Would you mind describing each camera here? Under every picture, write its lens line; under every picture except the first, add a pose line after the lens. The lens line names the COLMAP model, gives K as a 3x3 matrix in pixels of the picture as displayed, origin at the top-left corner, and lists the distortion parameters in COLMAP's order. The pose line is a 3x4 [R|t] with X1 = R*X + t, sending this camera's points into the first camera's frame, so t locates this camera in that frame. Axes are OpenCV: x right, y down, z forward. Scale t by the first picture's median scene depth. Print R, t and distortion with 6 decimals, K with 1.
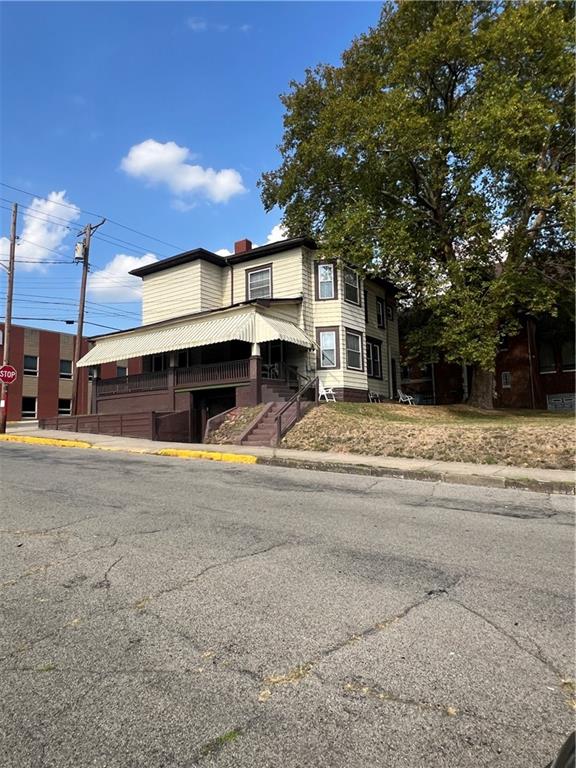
lens RADIAL K [[514.1, 0, 287.7], [0, 514.1, 381.4], [0, 0, 1]] dist [-0.003229, -0.000118]
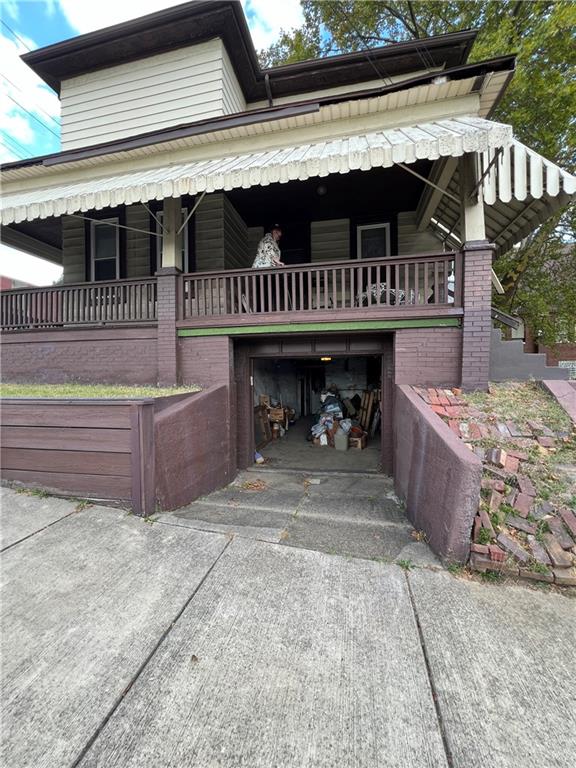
lens RADIAL K [[308.8, 0, 288.8], [0, 308.8, 380.0], [0, 0, 1]] dist [0.000385, 0.000367]
pose [[0.920168, 0.014038, 0.391272, -0.230670], [-0.057334, 0.993415, 0.099194, 0.025280], [-0.387303, -0.113708, 0.914914, 0.744929]]
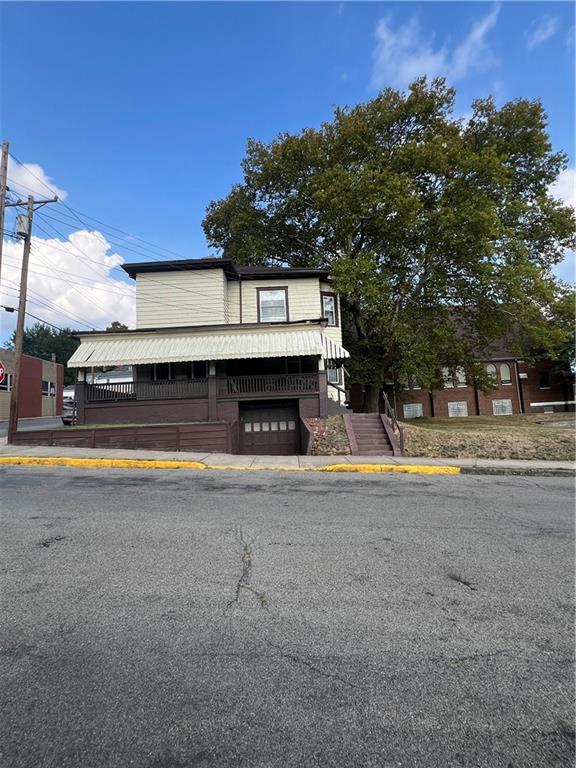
lens RADIAL K [[389.2, 0, 285.6], [0, 389.2, 386.0], [0, 0, 1]] dist [-0.004281, -0.000174]
pose [[0.825342, 0.043281, 0.562972, -0.517114], [-0.036182, 0.999063, -0.023762, 0.004164], [-0.563473, -0.000758, 0.826134, 0.323241]]
